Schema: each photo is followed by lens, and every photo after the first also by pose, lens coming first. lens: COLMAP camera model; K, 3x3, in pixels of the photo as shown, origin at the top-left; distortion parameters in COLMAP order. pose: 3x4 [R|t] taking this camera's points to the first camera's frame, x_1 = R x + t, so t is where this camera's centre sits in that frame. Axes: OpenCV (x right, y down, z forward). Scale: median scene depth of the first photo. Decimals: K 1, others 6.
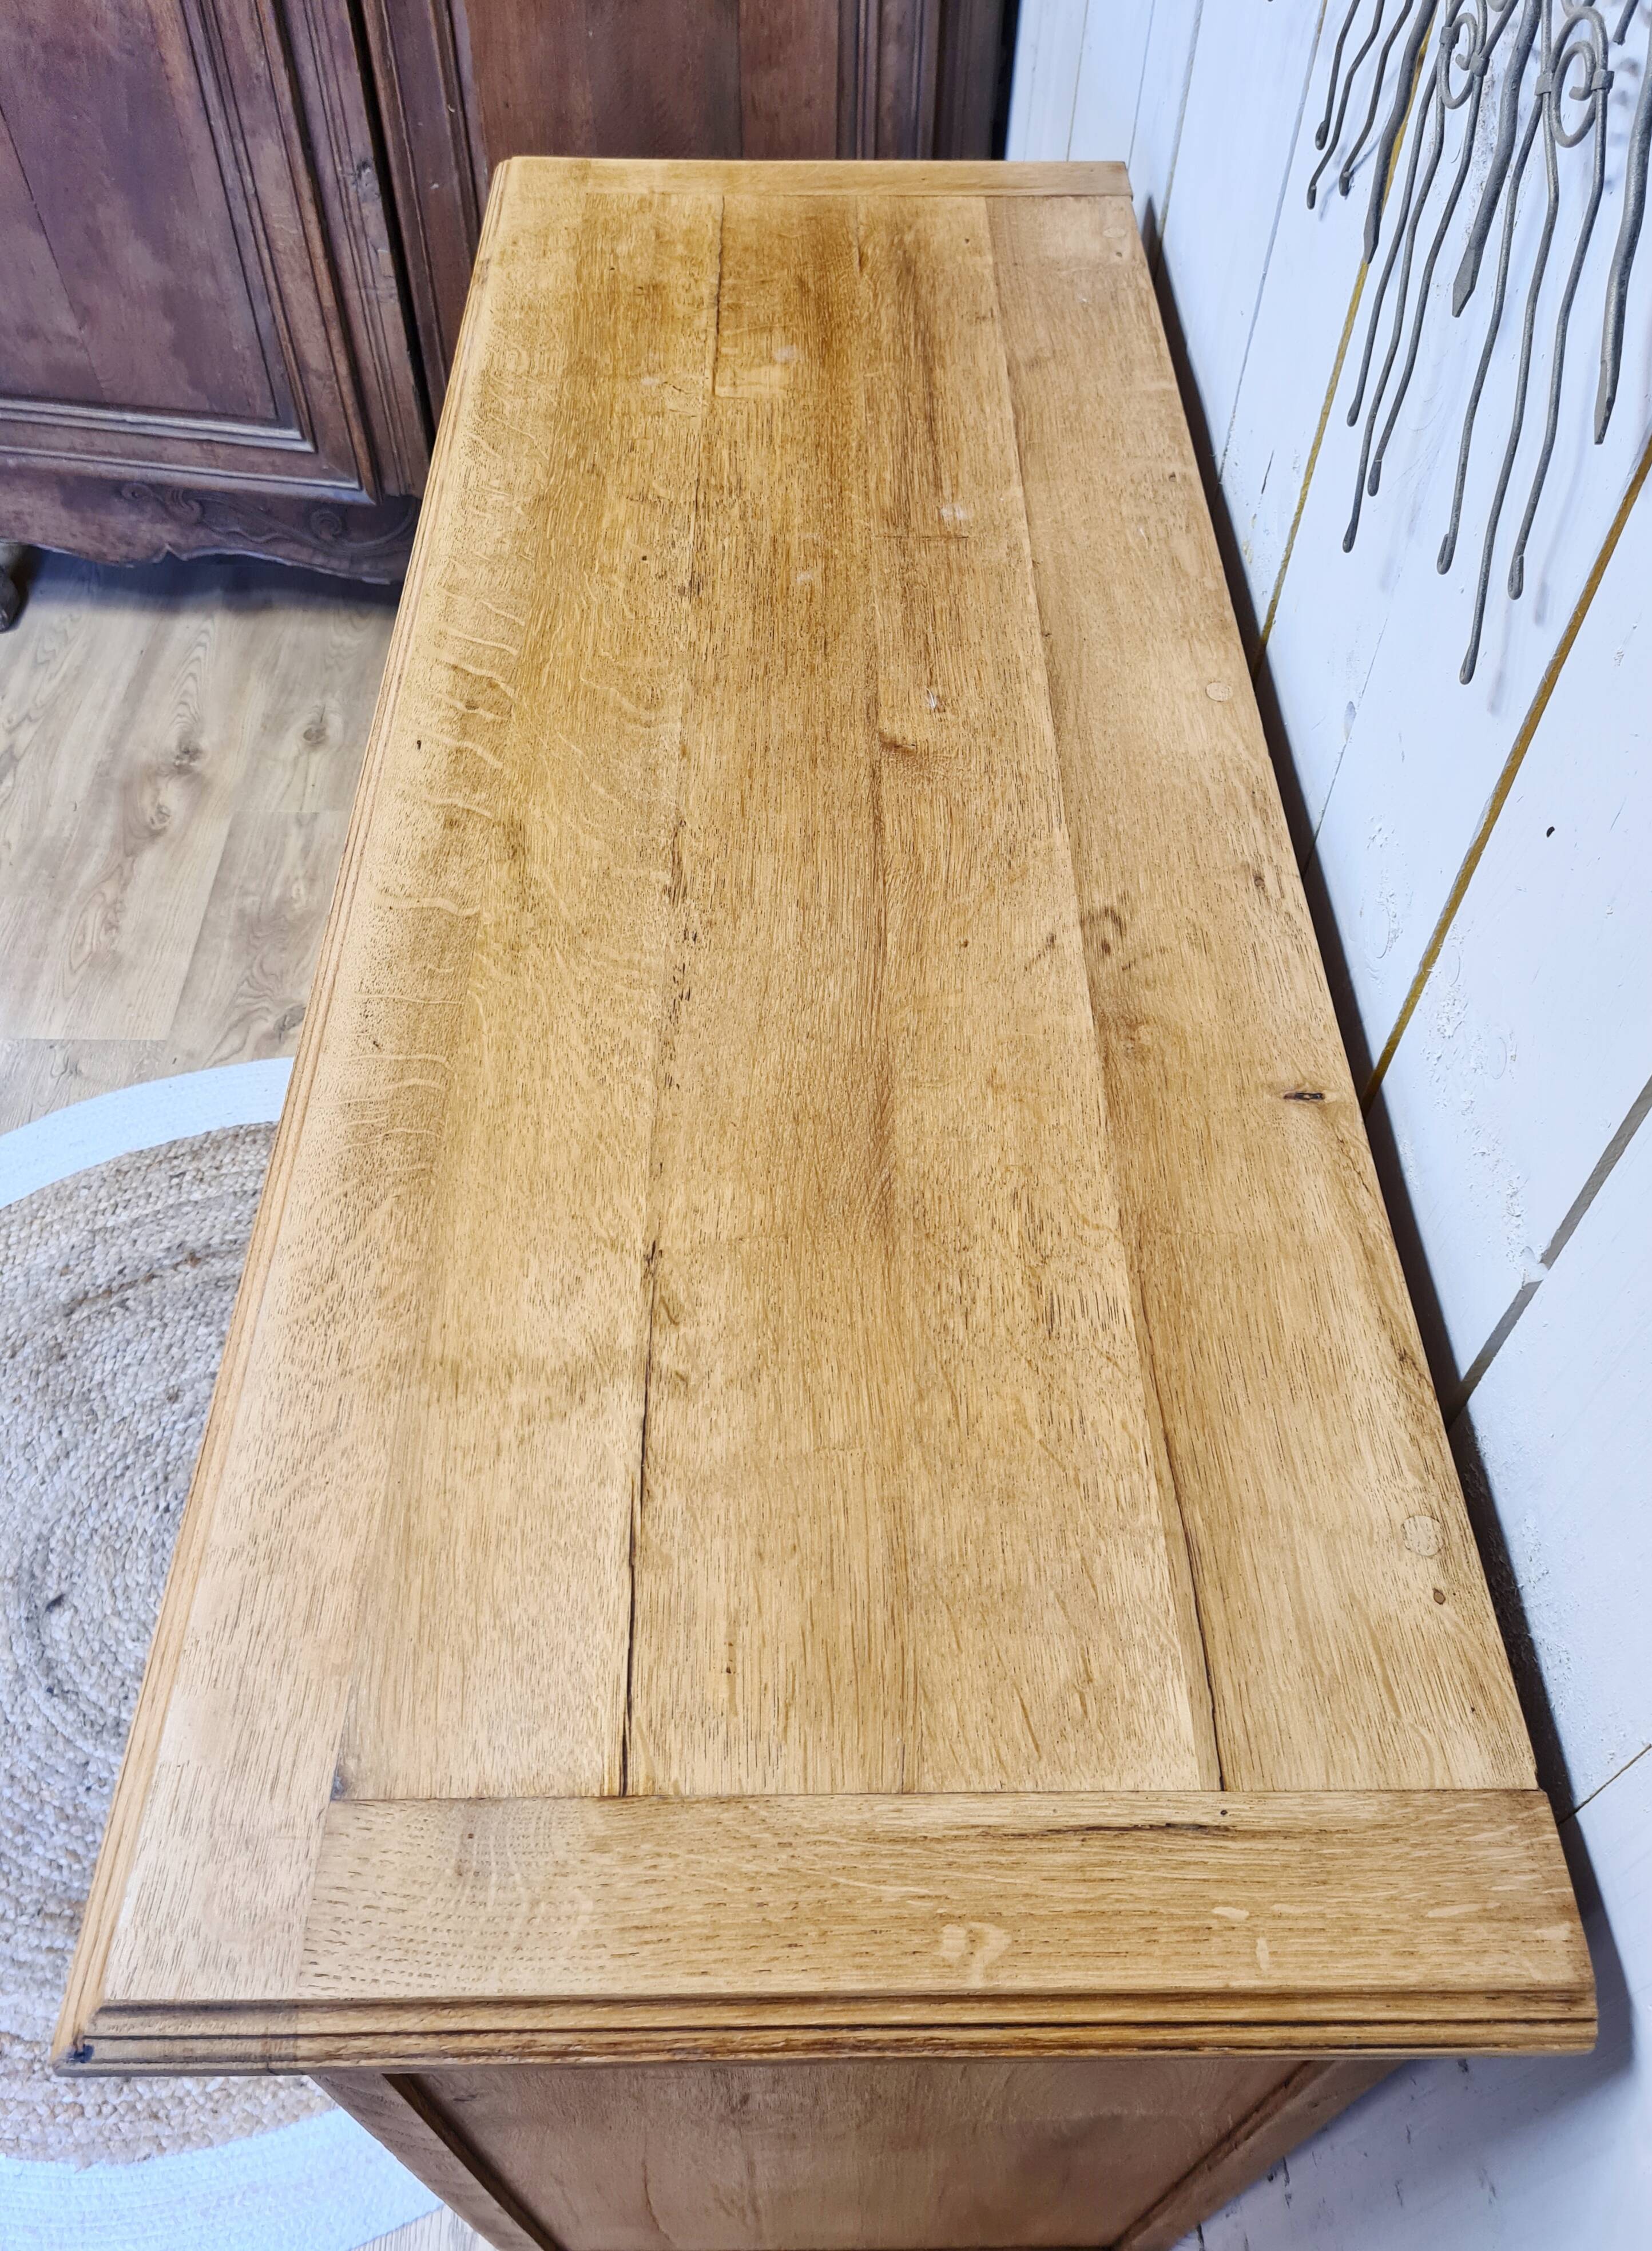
lens RADIAL K [[1760.6, 0, 812.5], [0, 1760.6, 1127.7], [0, 0, 1]] dist [0.031367, -0.002315]
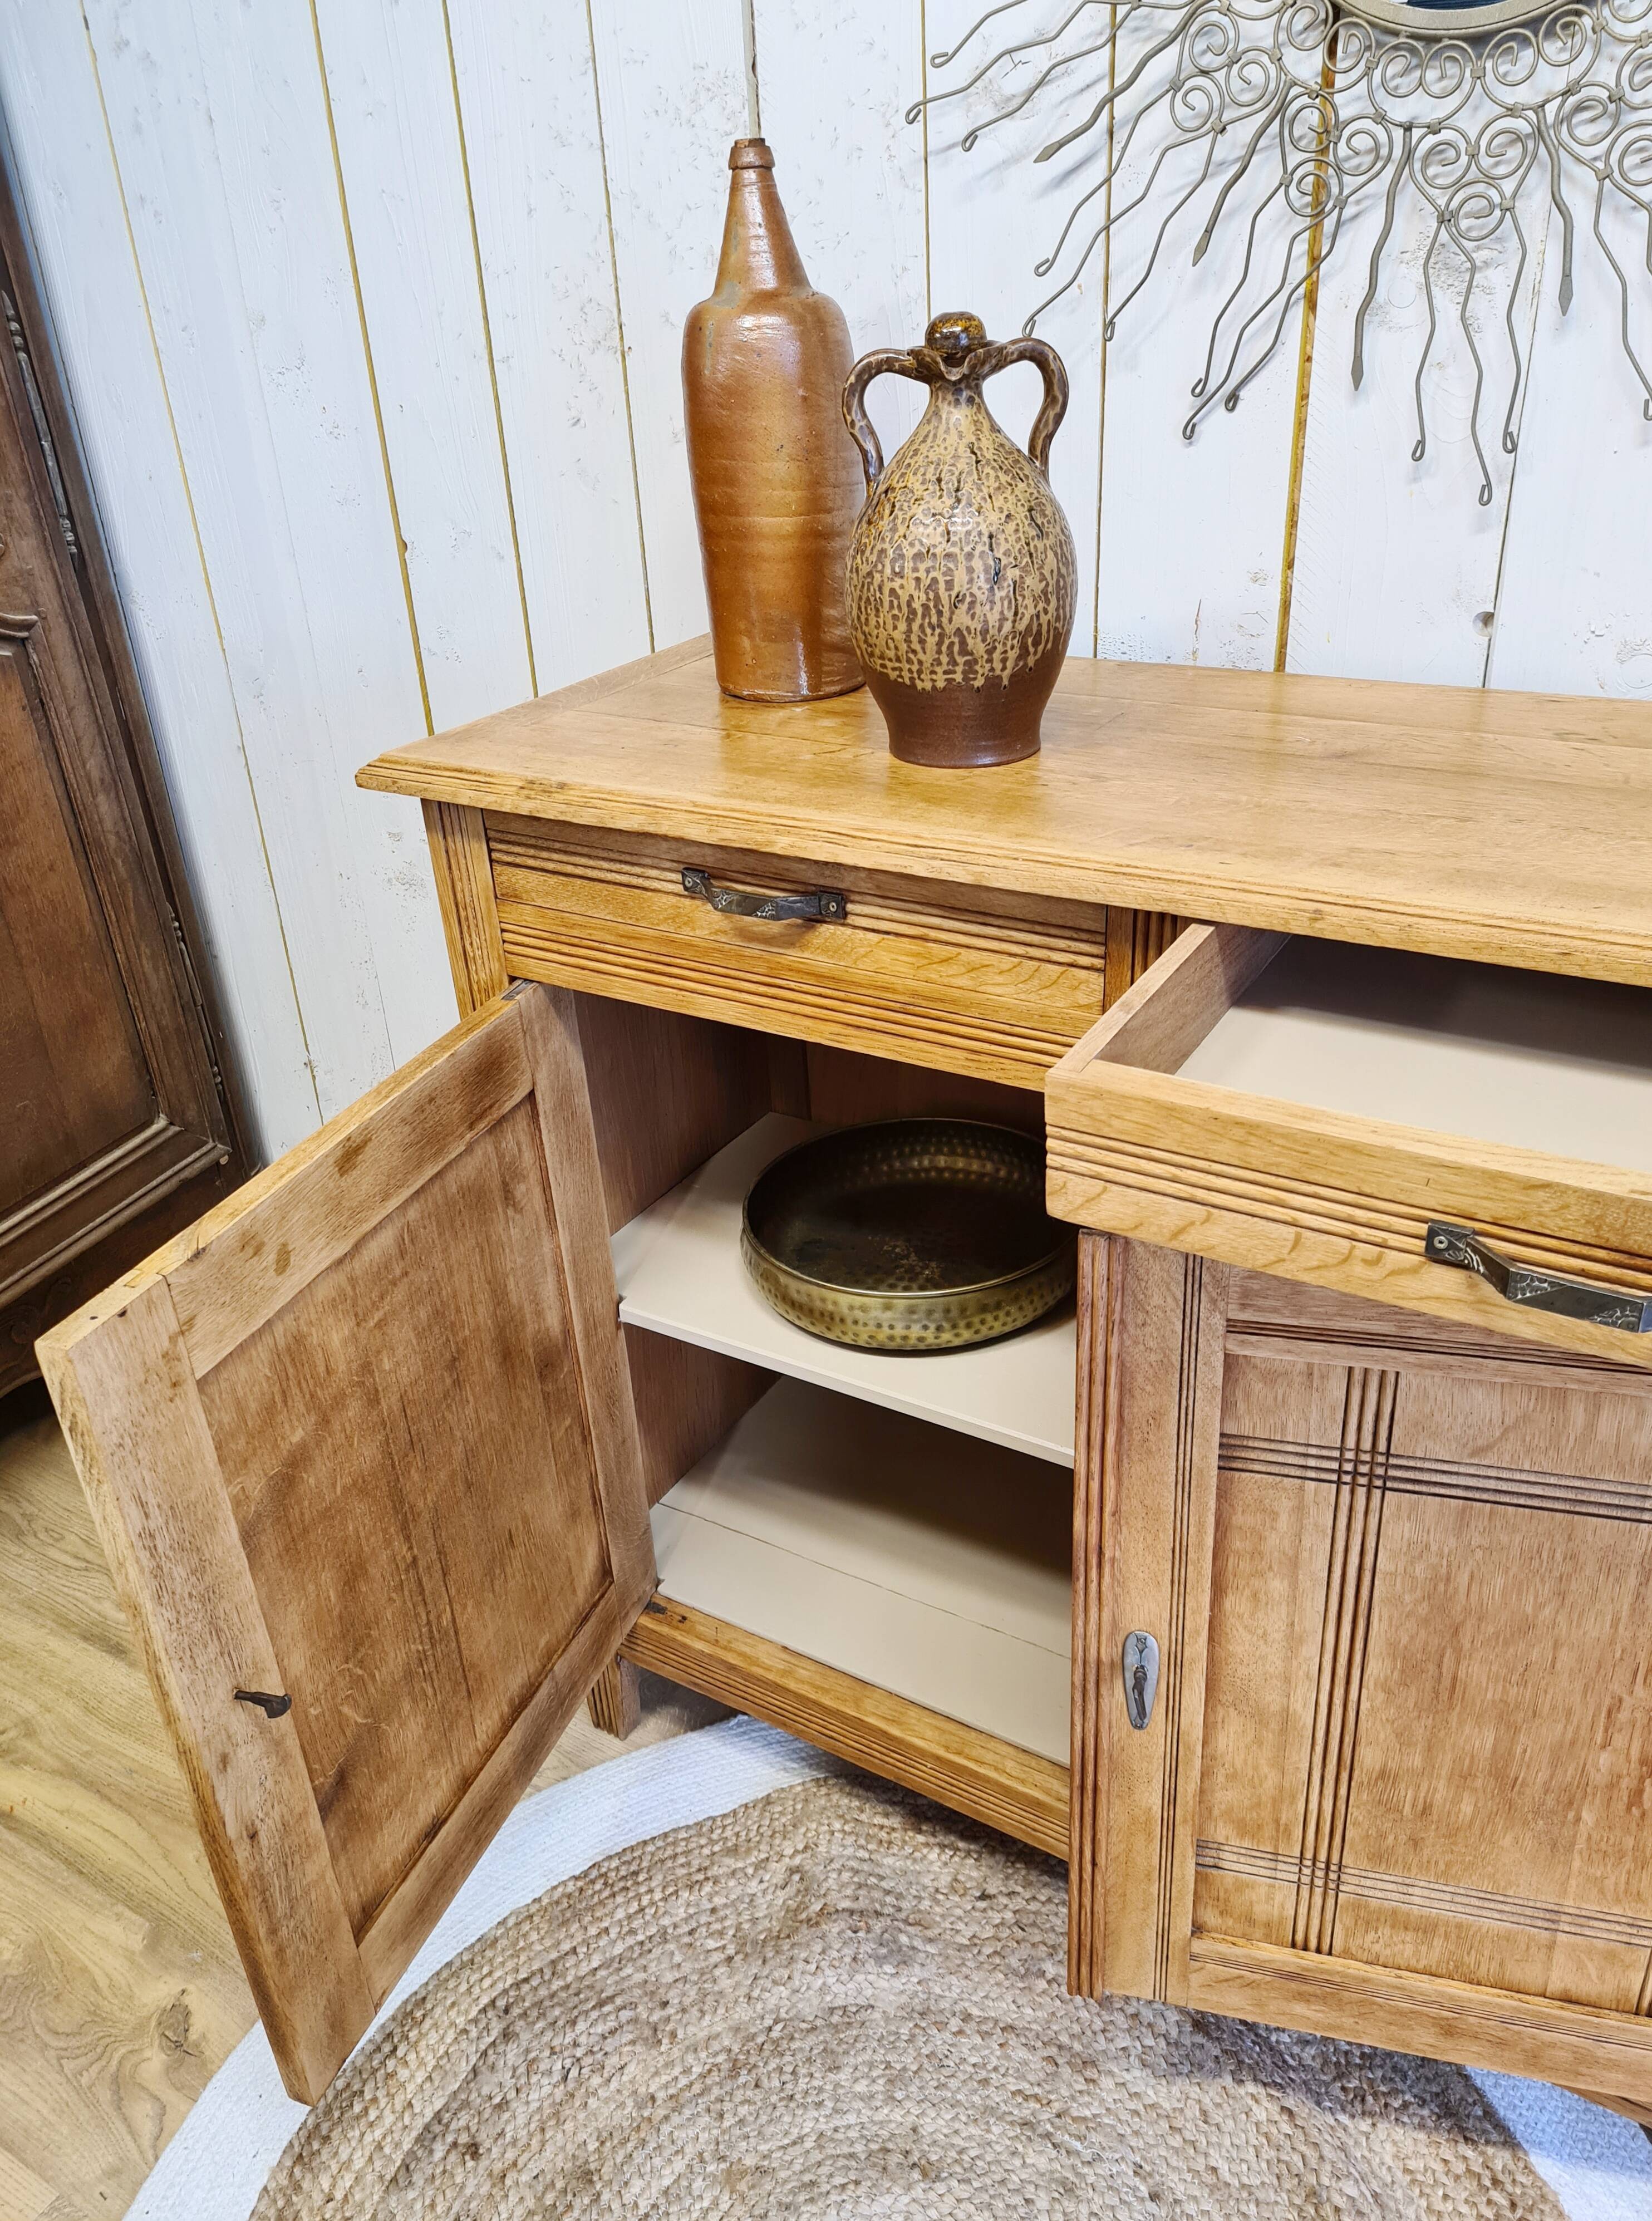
lens RADIAL K [[1704.0, 0, 850.9], [0, 1704.0, 1125.1], [0, 0, 1]] dist [0.068403, -0.063097]
pose [[0.517915, -0.434358, 0.736951, -1.255995], [0.702188, 0.707897, -0.076251, -0.183274], [-0.488565, 0.556970, 0.671631, 0.466525]]
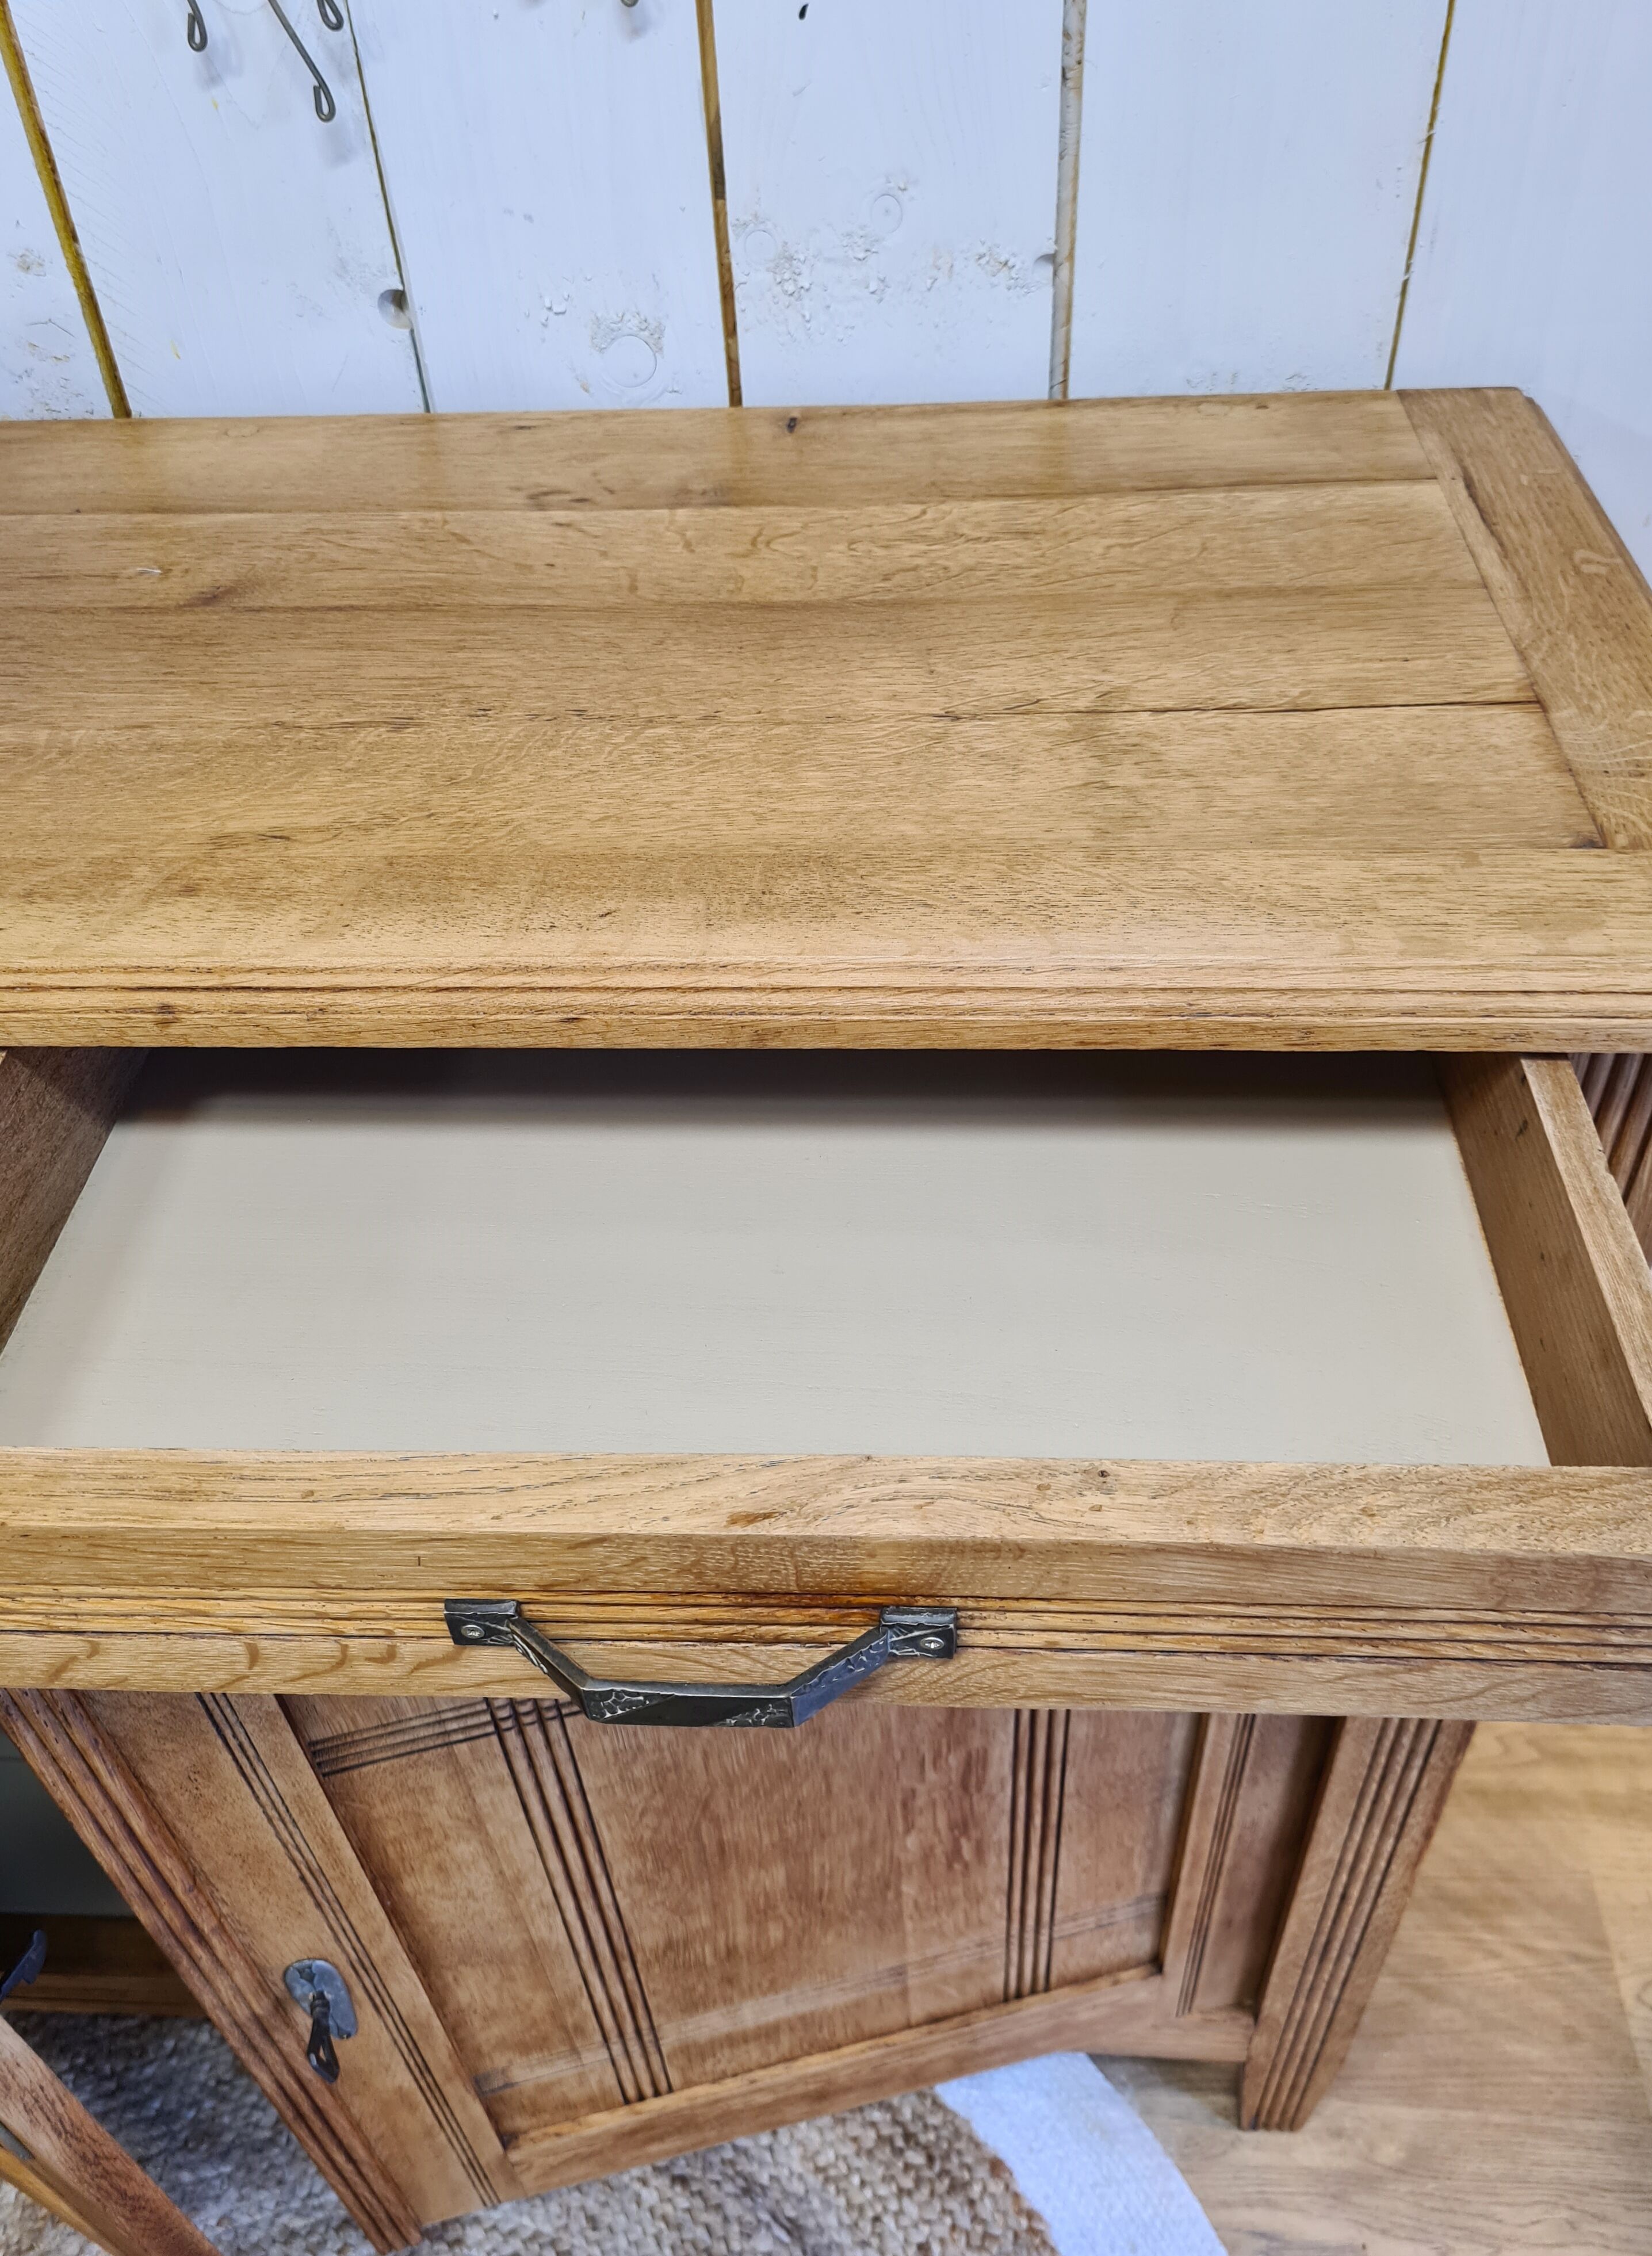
lens RADIAL K [[1778.9, 0, 843.5], [0, 1778.9, 1134.4], [0, 0, 1]] dist [0.053444, -0.060086]
pose [[0.061670, -0.686498, 0.724512, -0.734522], [0.809459, 0.459079, 0.366091, -0.171949], [-0.583929, 0.563886, 0.584003, 0.481181]]
